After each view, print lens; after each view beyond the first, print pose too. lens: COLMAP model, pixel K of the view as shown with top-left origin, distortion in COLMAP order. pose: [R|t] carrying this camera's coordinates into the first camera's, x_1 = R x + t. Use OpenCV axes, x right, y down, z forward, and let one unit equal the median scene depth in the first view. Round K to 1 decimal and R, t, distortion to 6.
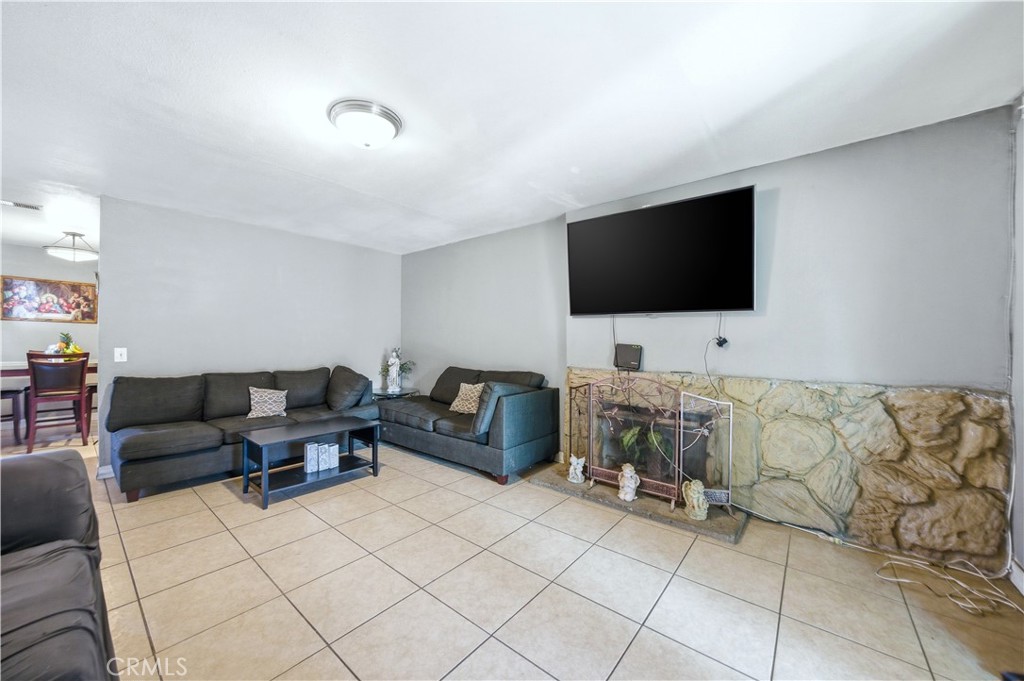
lens RADIAL K [[378.9, 0, 512.0], [0, 378.9, 340.5], [0, 0, 1]] dist [-0.009563, 0.000111]
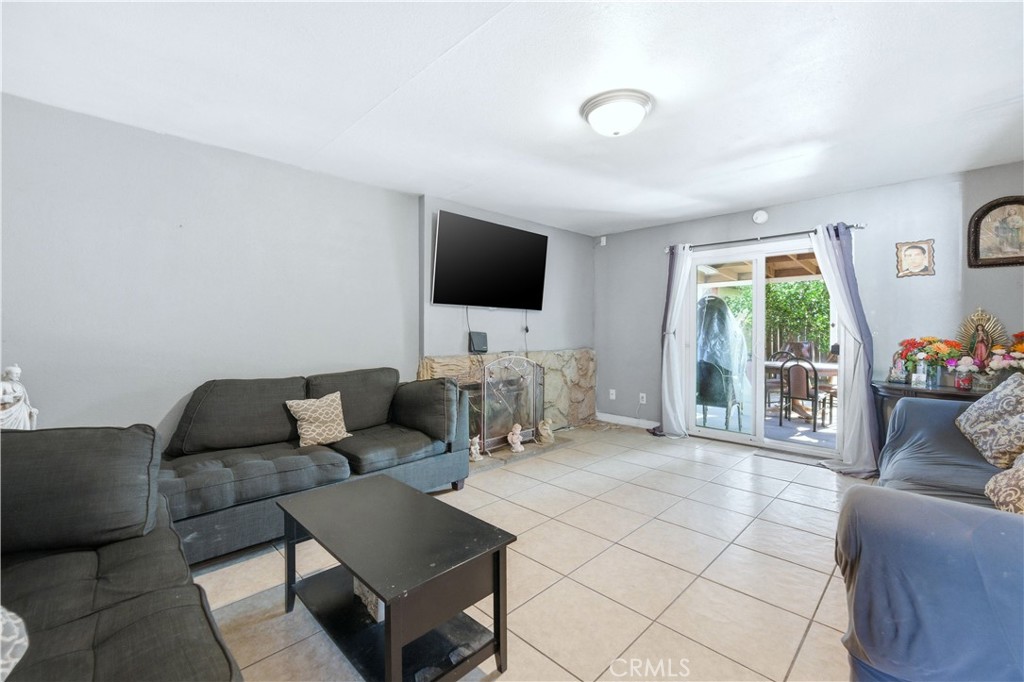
lens RADIAL K [[420.3, 0, 512.0], [0, 420.3, 341.0], [0, 0, 1]] dist [-0.000056, -0.000019]
pose [[0.107334, -0.030472, 0.993756, -0.995003], [0.002267, 0.999535, 0.030404, -0.000740], [-0.994220, -0.001011, 0.107353, 0.771935]]
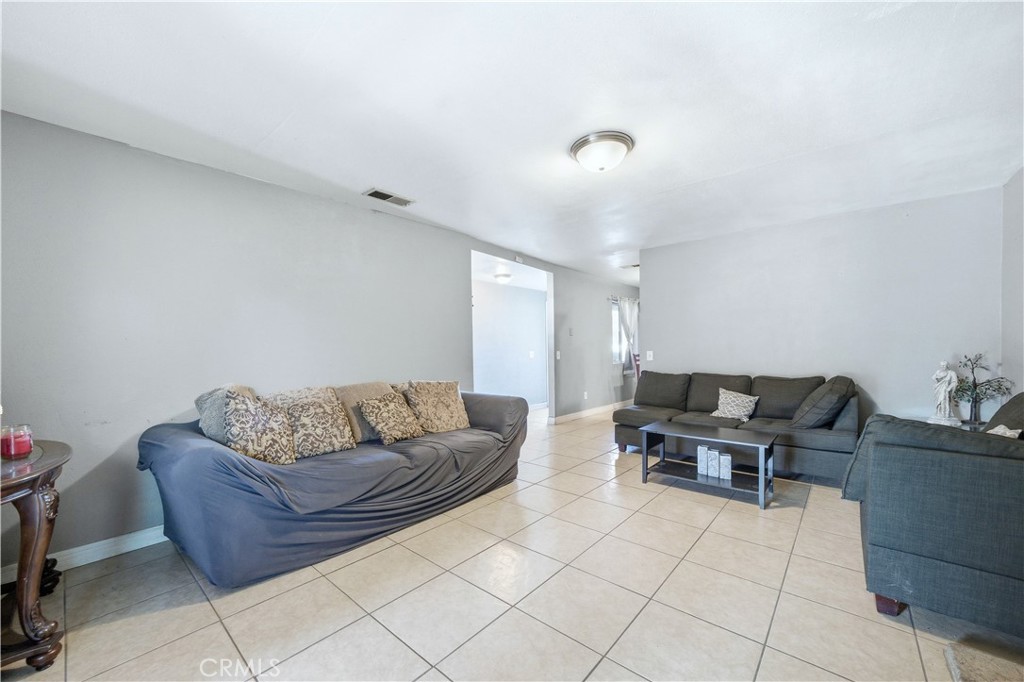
lens RADIAL K [[399.8, 0, 508.0], [0, 399.8, 362.4], [0, 0, 1]] dist [-0.000238, 0.000122]
pose [[-0.021545, 0.033619, -0.999202, 0.543381], [0.014638, 0.999338, 0.033308, 0.003414], [0.999661, -0.013909, -0.022023, 0.495275]]
